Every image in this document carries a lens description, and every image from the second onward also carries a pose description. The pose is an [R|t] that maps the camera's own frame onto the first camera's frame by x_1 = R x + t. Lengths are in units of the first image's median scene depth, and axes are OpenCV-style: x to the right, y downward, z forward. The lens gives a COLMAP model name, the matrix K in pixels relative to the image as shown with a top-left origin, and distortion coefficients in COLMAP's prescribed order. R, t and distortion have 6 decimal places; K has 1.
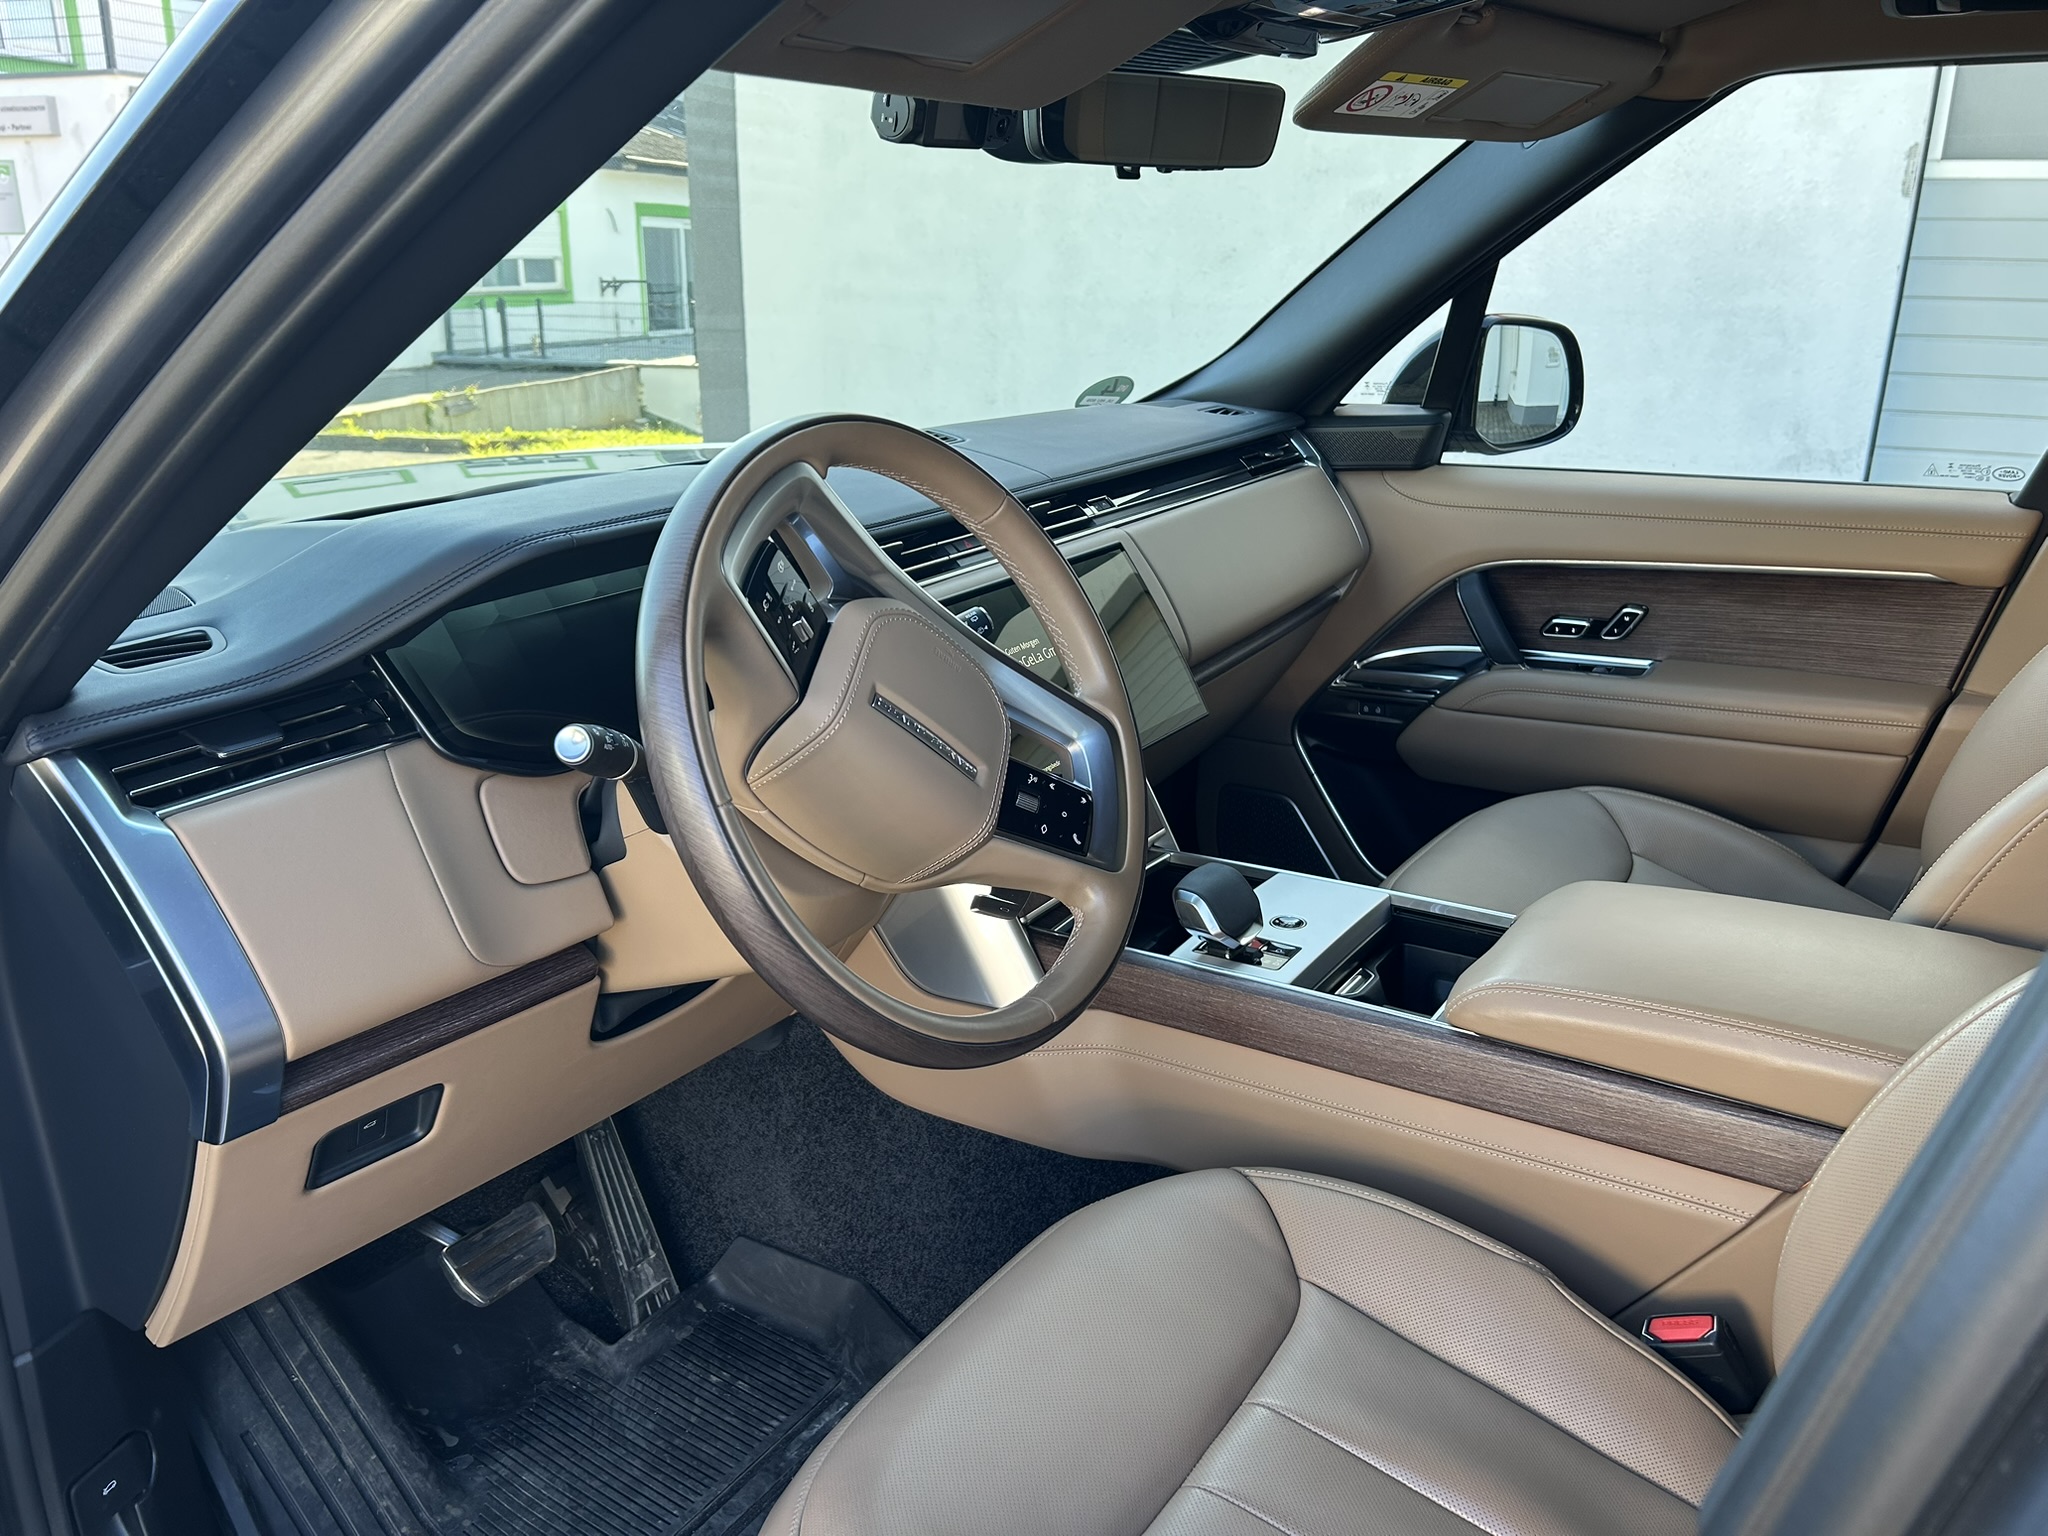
lens RADIAL K [[1542.7, 0, 1024.0], [0, 1542.7, 768.0], [0, 0, 1]] dist [0.013565, -0.031029]
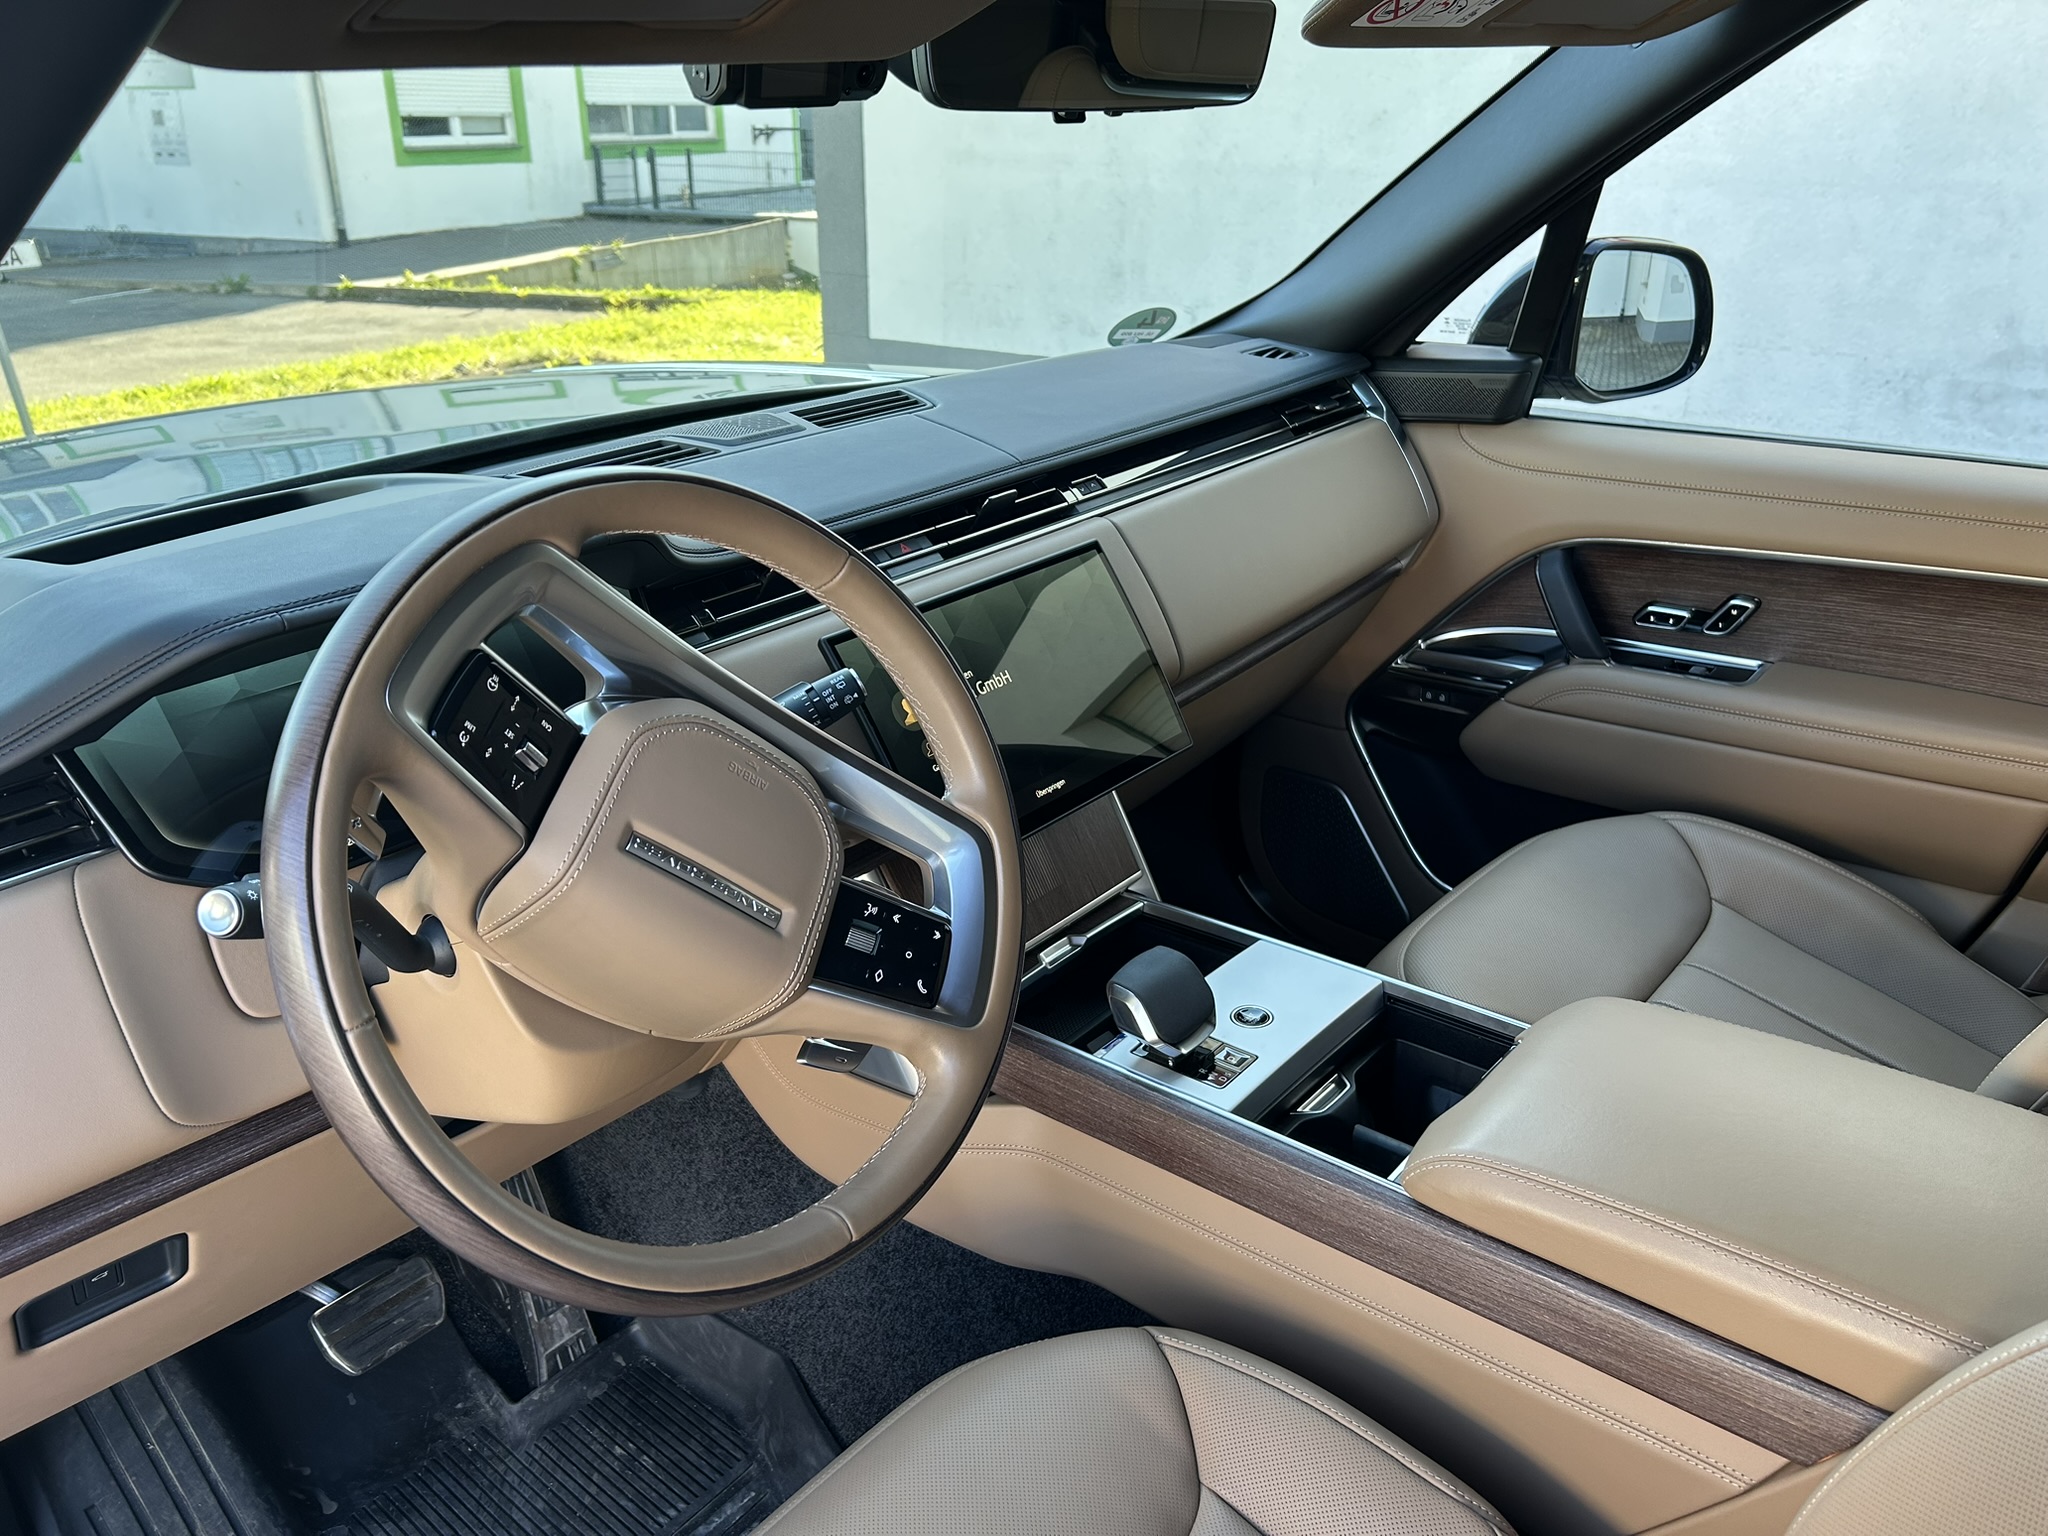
lens RADIAL K [[1550.3, 0, 1028.6], [0, 1550.3, 772.3], [0, 0, 1]] dist [-0.000076, 0.001593]
pose [[0.995038, 0.038758, -0.091635, 0.099023], [-0.030300, 0.995302, 0.091955, -0.088169], [0.094769, -0.088722, 0.991538, 0.126189]]
